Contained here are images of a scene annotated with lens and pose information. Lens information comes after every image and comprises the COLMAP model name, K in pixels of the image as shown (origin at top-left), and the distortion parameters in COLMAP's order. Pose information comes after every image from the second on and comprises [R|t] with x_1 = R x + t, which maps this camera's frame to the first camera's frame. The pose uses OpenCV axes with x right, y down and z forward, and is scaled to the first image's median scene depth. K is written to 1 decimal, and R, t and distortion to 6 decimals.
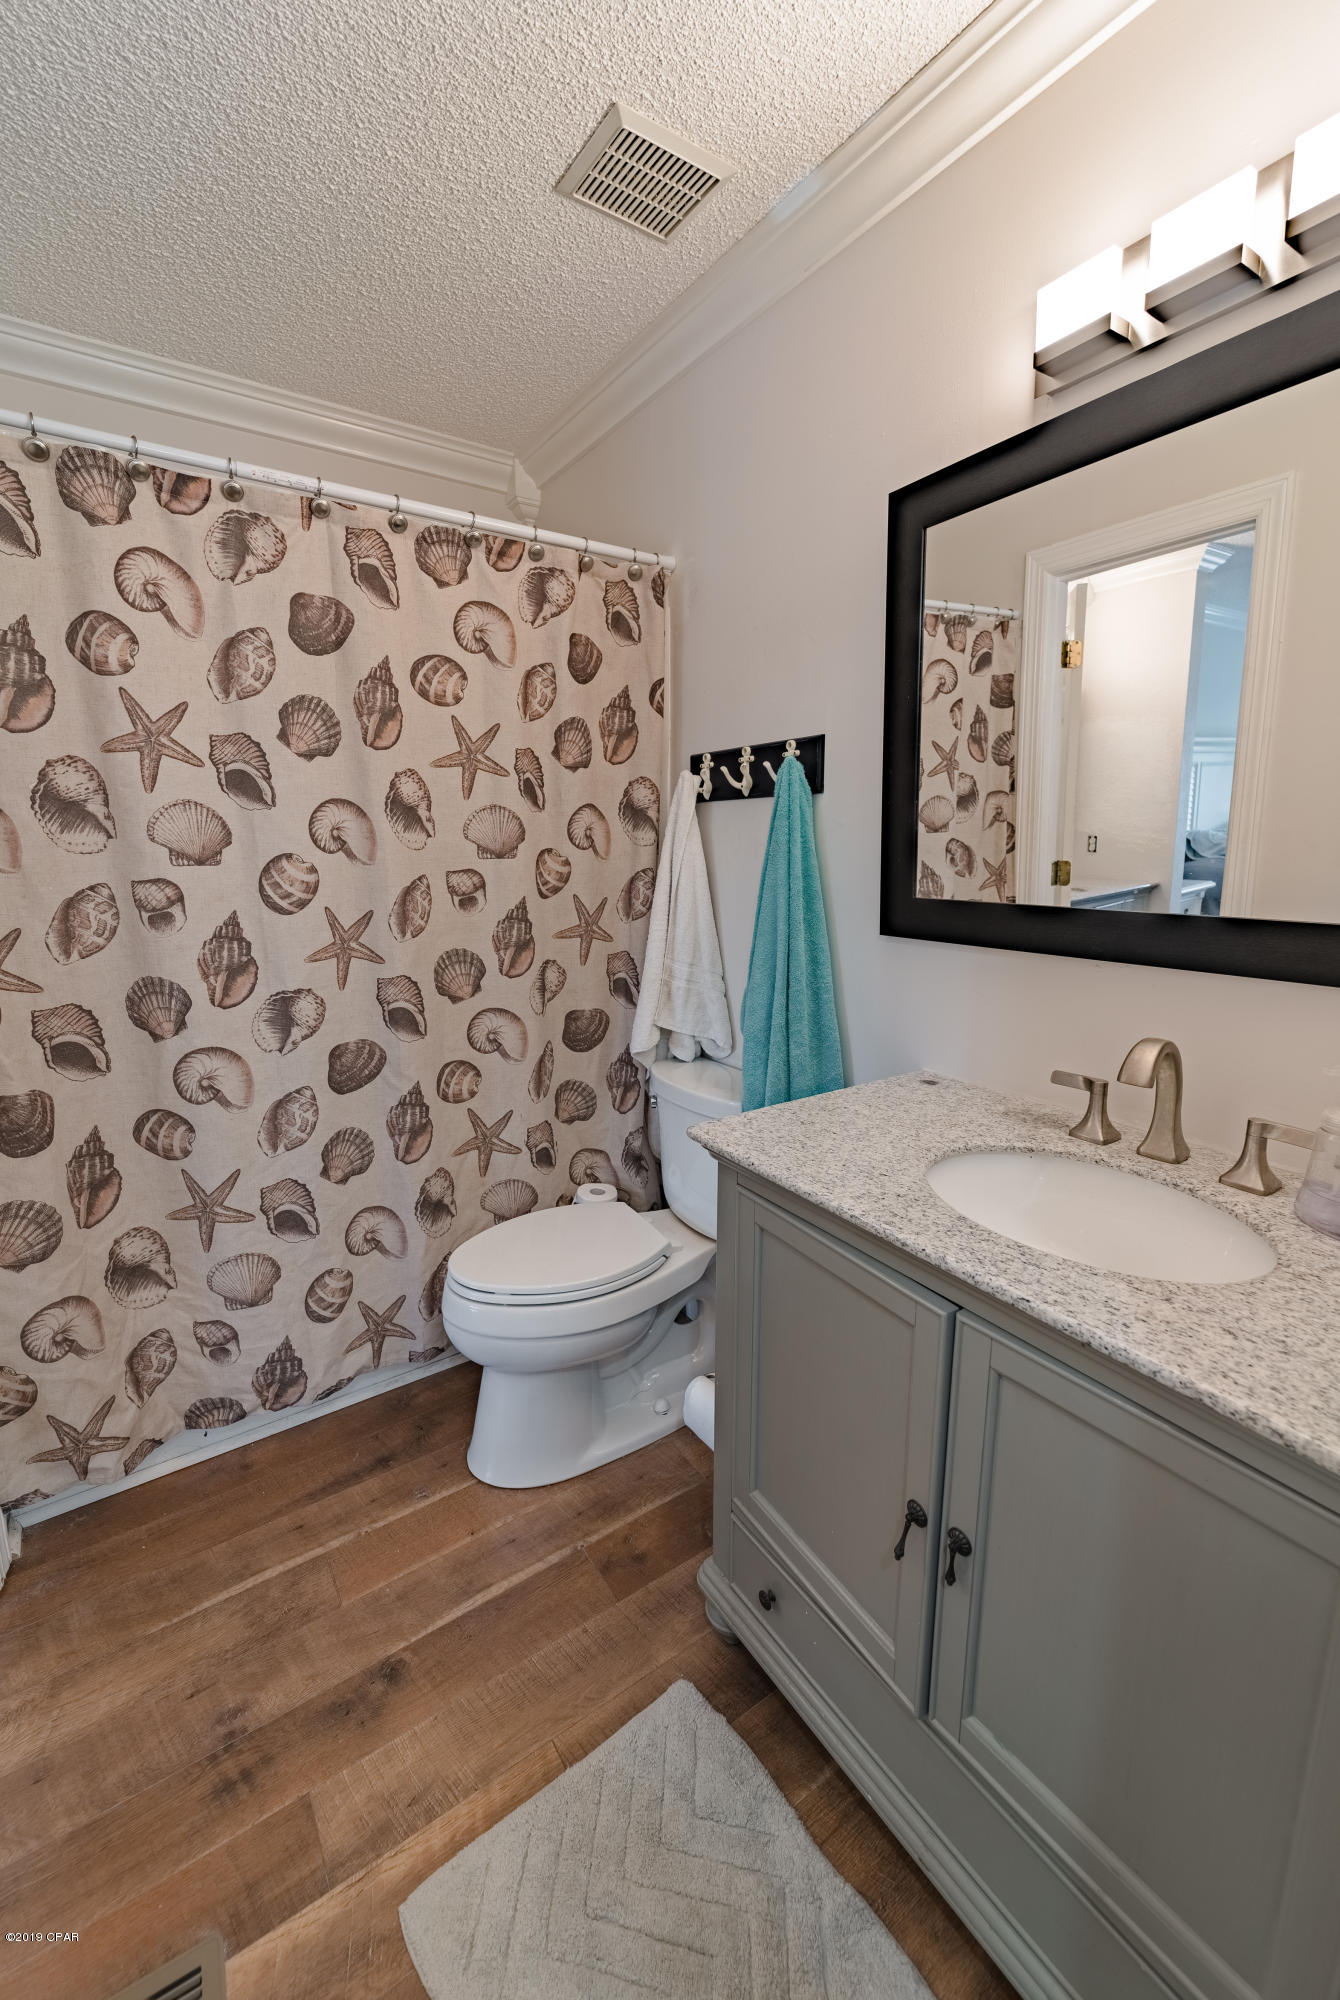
lens RADIAL K [[800.6, 0, 685.9], [0, 800.6, 995.0], [0, 0, 1]] dist [0.000089, -0.000881]
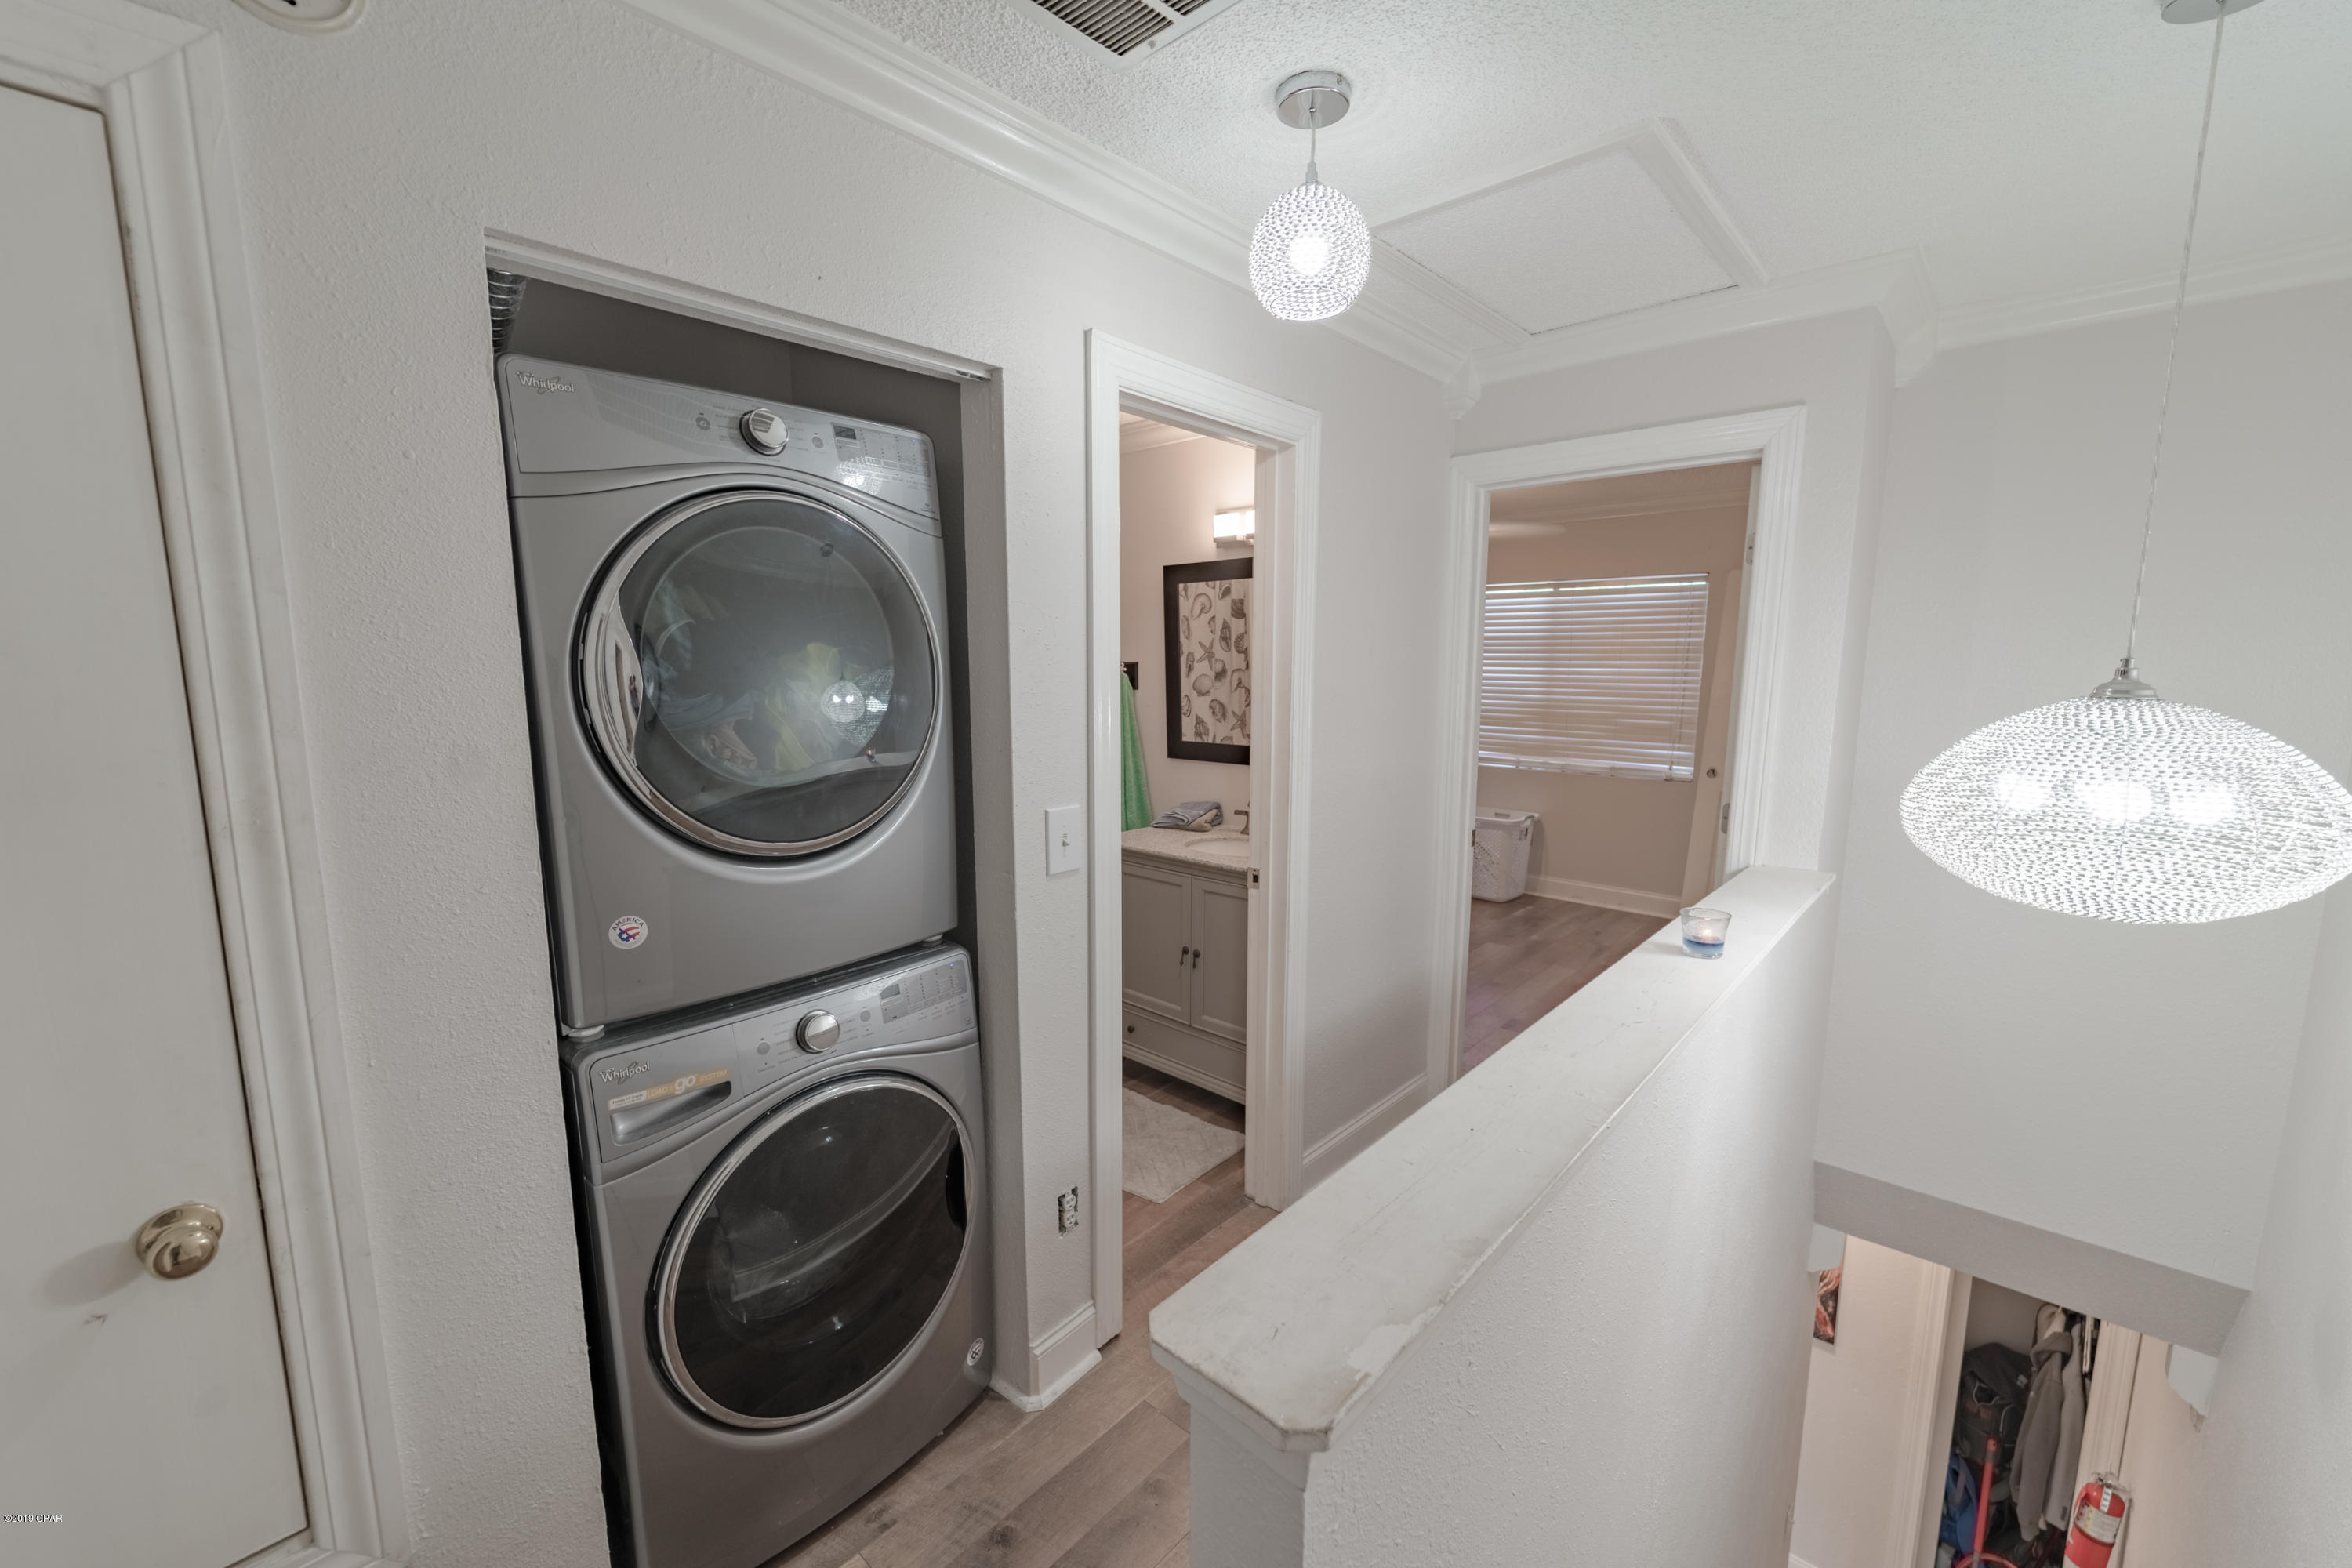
lens RADIAL K [[941.5, 0, 1171.3], [0, 941.5, 792.1], [0, 0, 1]] dist [0.000089, -0.000881]
pose [[0.974611, -0.029779, 0.221914, -0.288447], [0.039782, 0.998377, -0.040743, 0.109807], [-0.220341, 0.048537, 0.974215, -1.349666]]
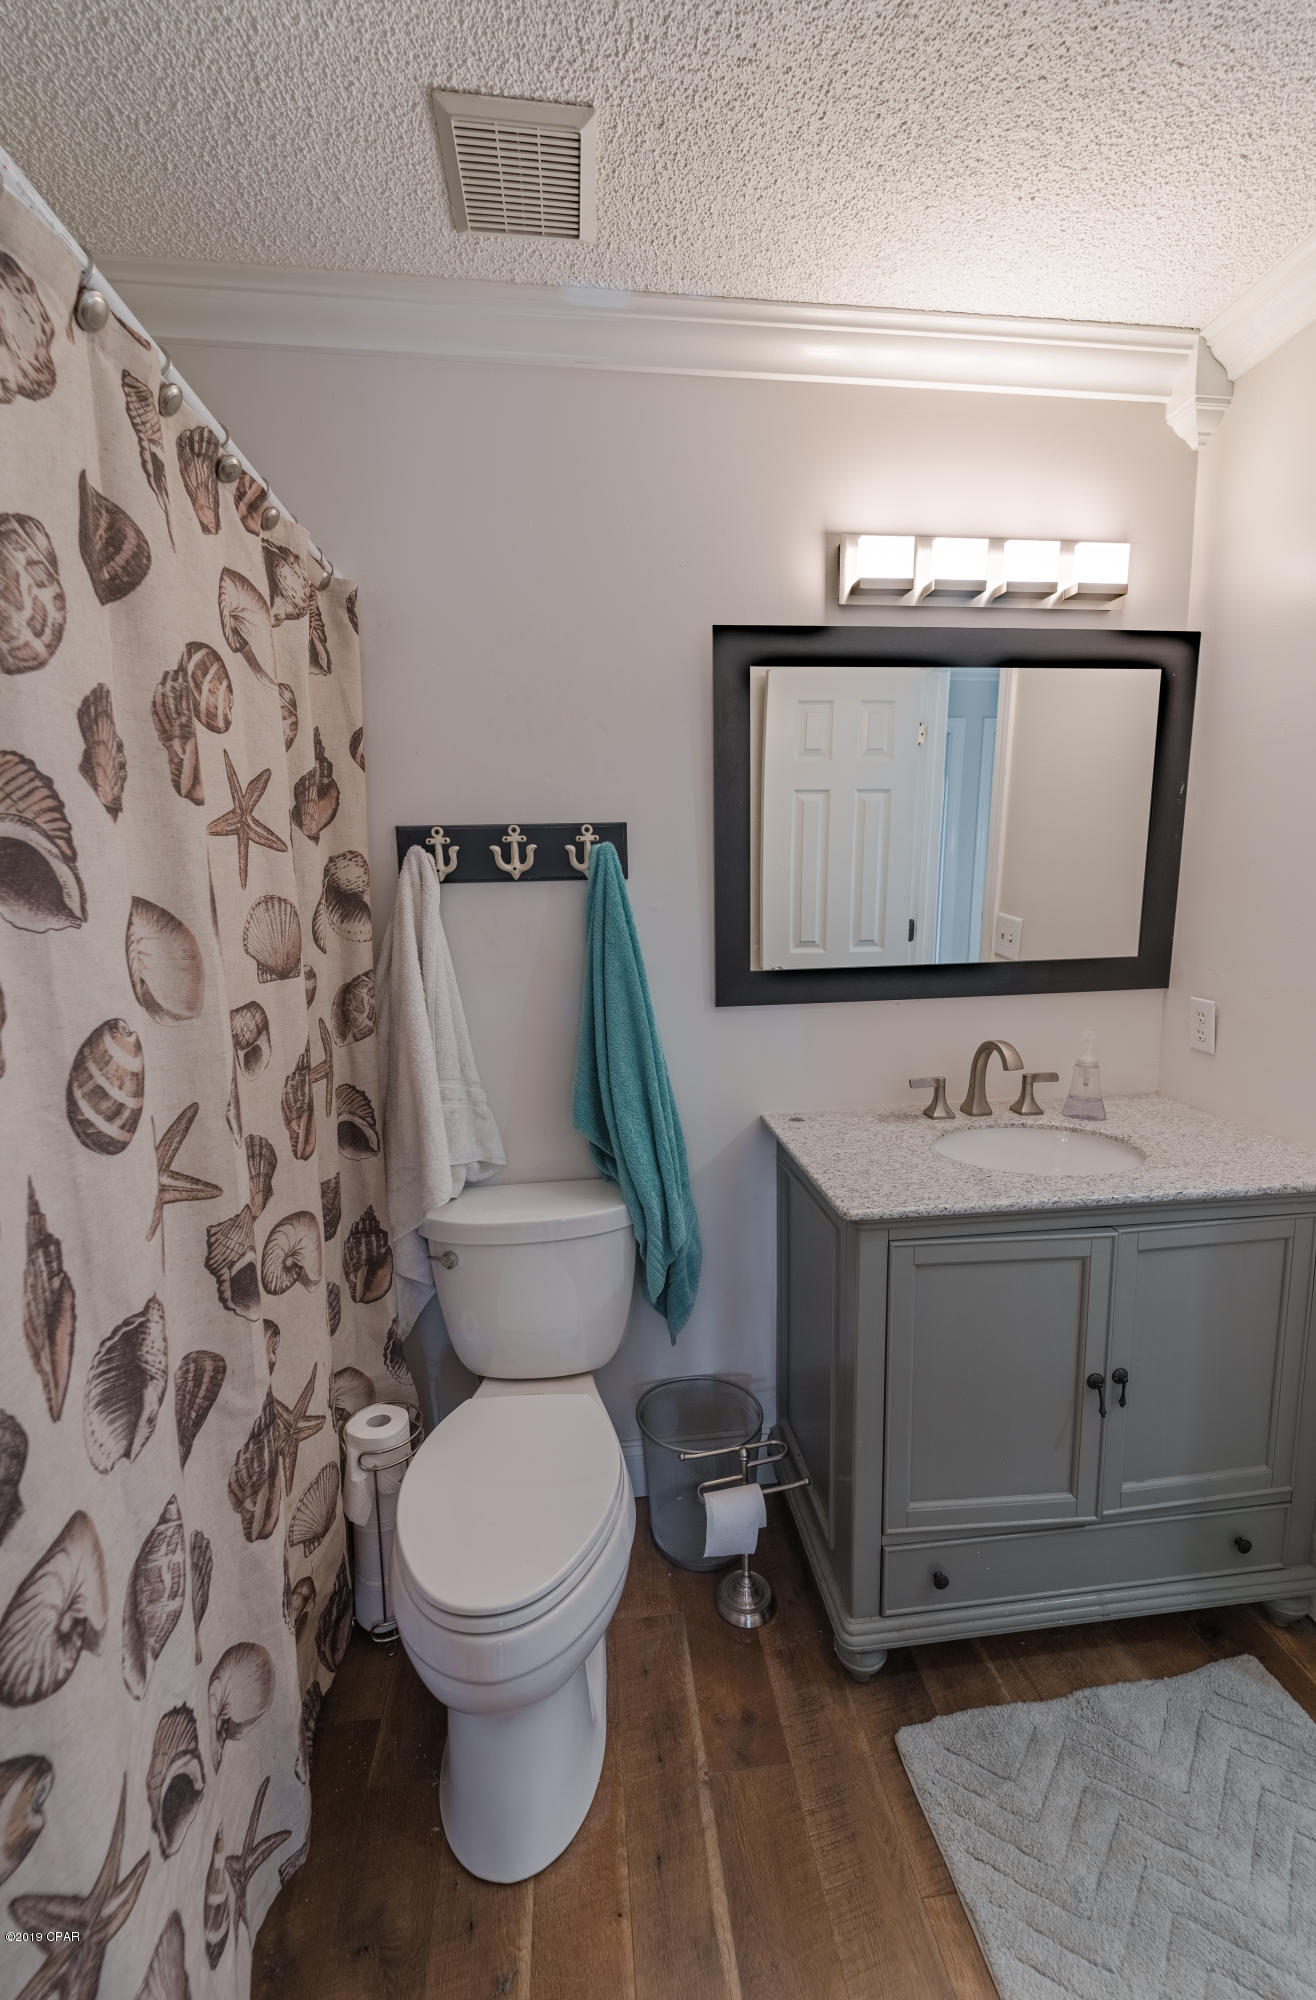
lens RADIAL K [[806.5, 0, 656.0], [0, 806.5, 1001.6], [0, 0, 1]] dist [-0.000339, -0.000503]
pose [[0.478319, -0.137895, 0.867292, -0.709443], [0.182800, 0.981596, 0.055253, -0.147781], [-0.858950, 0.132113, 0.494723, 0.476432]]
